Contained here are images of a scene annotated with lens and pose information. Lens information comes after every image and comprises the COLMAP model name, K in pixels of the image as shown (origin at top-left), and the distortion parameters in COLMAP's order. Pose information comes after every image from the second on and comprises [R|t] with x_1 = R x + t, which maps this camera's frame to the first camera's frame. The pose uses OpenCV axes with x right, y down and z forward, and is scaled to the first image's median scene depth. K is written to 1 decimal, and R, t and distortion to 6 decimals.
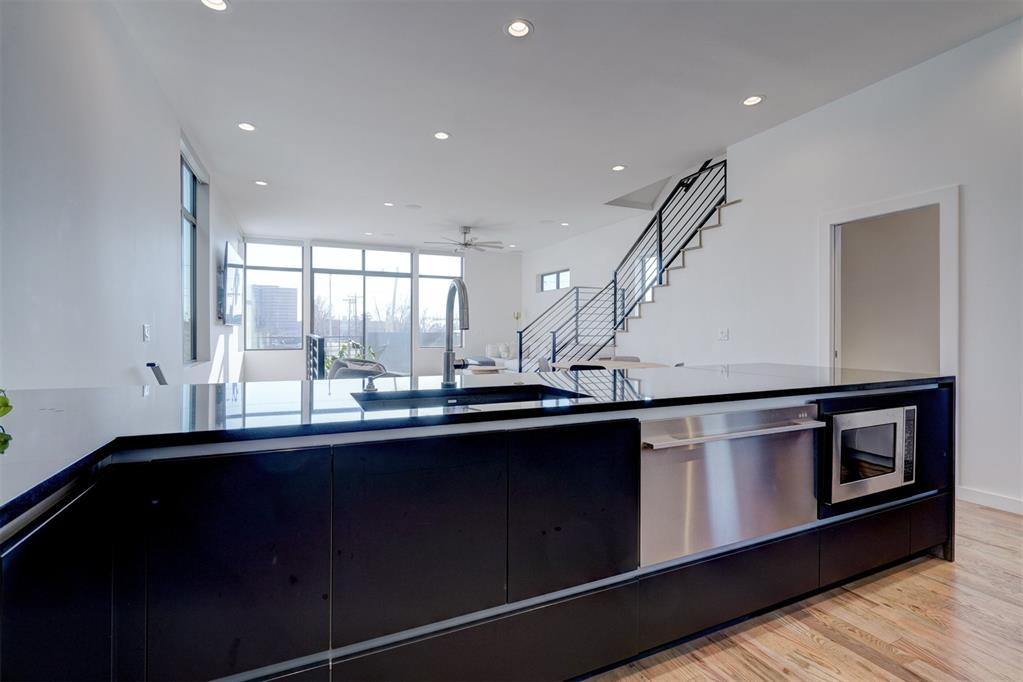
lens RADIAL K [[465.7, 0, 513.4], [0, 465.7, 334.4], [0, 0, 1]] dist [-0.002910, 0.000481]
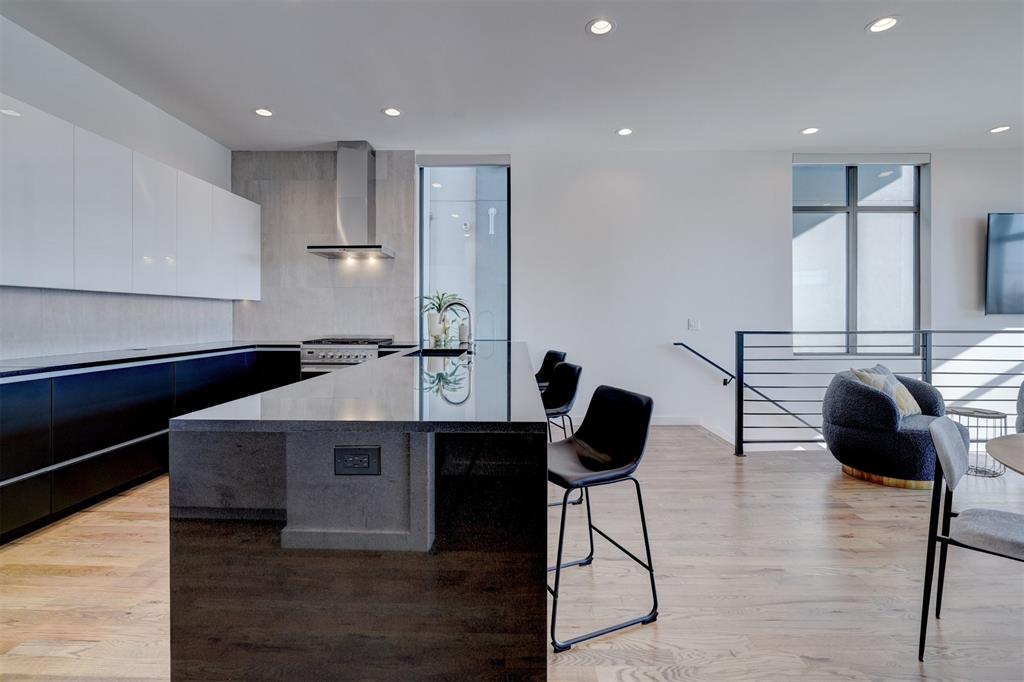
lens RADIAL K [[466.5, 0, 513.7], [0, 466.5, 320.8], [0, 0, 1]] dist [-0.001675, 0.000803]
pose [[-0.427784, 0.006079, -0.903861, 0.512250], [-0.008180, 0.999910, 0.010596, -0.015665], [0.903844, 0.011927, -0.427696, 0.644124]]
